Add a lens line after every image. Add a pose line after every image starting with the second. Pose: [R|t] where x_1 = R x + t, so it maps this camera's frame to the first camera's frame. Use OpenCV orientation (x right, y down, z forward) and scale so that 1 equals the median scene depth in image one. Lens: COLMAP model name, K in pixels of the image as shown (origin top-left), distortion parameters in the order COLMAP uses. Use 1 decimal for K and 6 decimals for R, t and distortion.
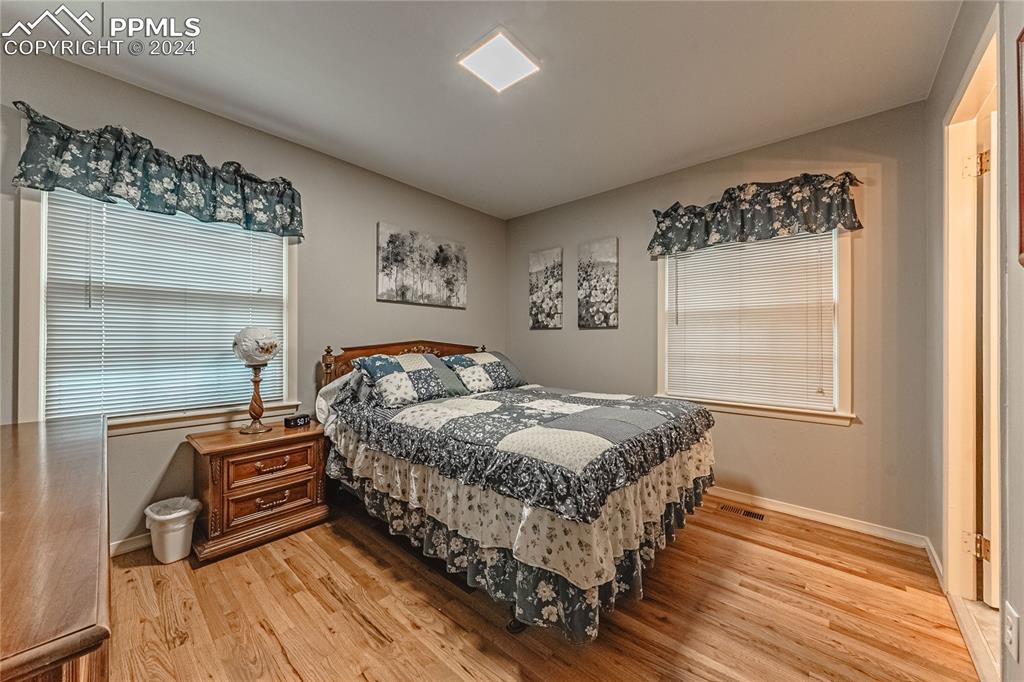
lens RADIAL K [[371.9, 0, 512.7], [0, 371.9, 339.3], [0, 0, 1]] dist [-0.002102, 0.000152]
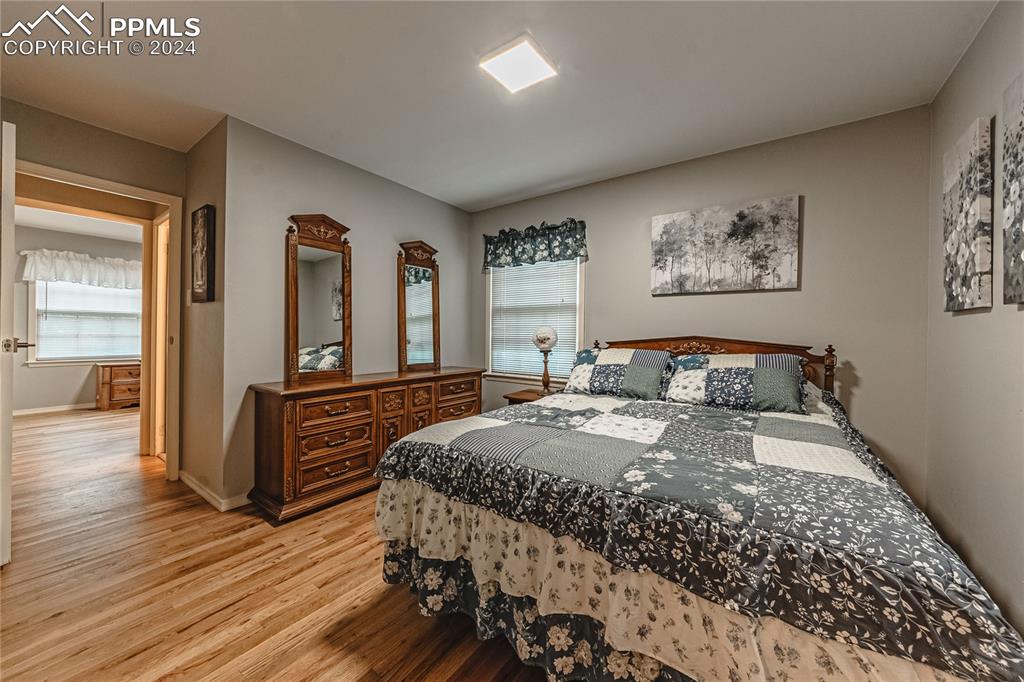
lens RADIAL K [[370.6, 0, 510.7], [0, 370.6, 336.6], [0, 0, 1]] dist [0.001169, 0.000167]
pose [[0.099570, 0.006044, -0.995012, 0.789441], [-0.004252, 0.999975, 0.005649, 0.001955], [0.995021, 0.003668, 0.099593, 0.695127]]
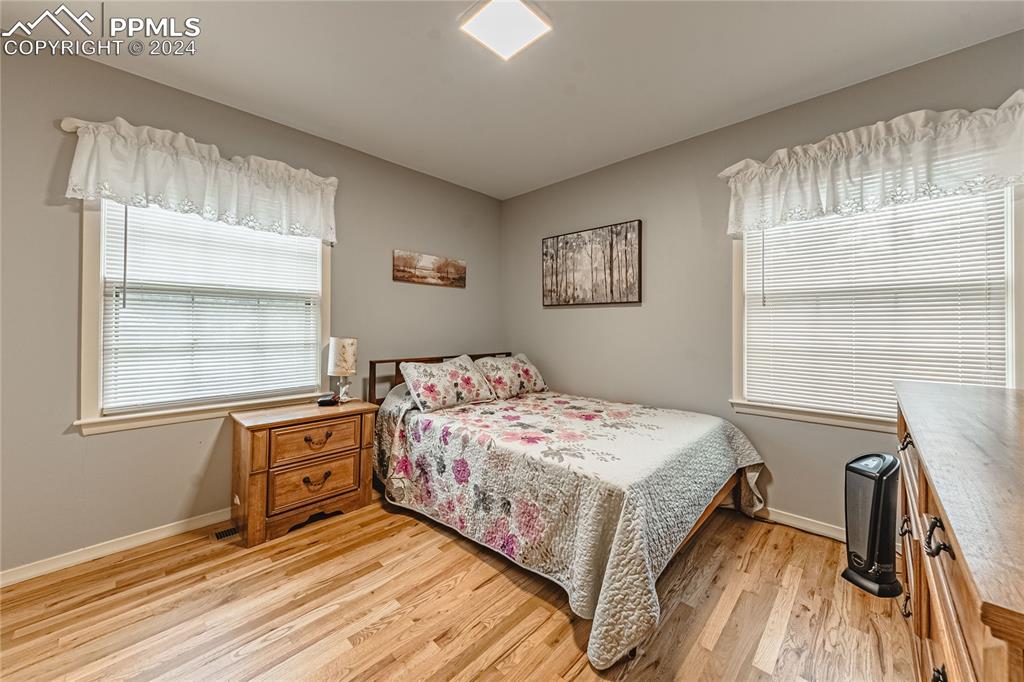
lens RADIAL K [[373.5, 0, 513.1], [0, 373.5, 327.0], [0, 0, 1]] dist [-0.000832, -0.000163]
pose [[-0.035507, -0.001834, -0.999368, -0.909918], [-0.000220, 0.999998, -0.001827, -0.026166], [0.999369, 0.000155, -0.035507, -0.961059]]
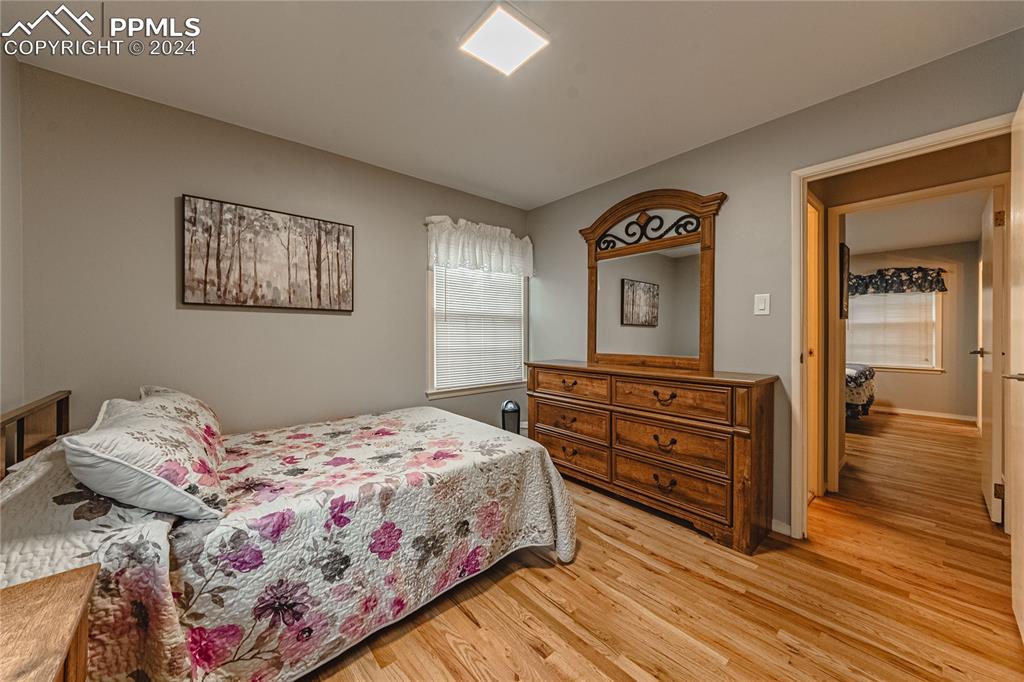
lens RADIAL K [[373.1, 0, 514.8], [0, 373.1, 336.0], [0, 0, 1]] dist [0.002176, -0.000196]
pose [[0.992042, -0.001937, -0.125889, -1.471220], [0.003100, 0.999954, 0.009036, -0.039144], [0.125865, -0.009355, 0.992003, -1.689398]]
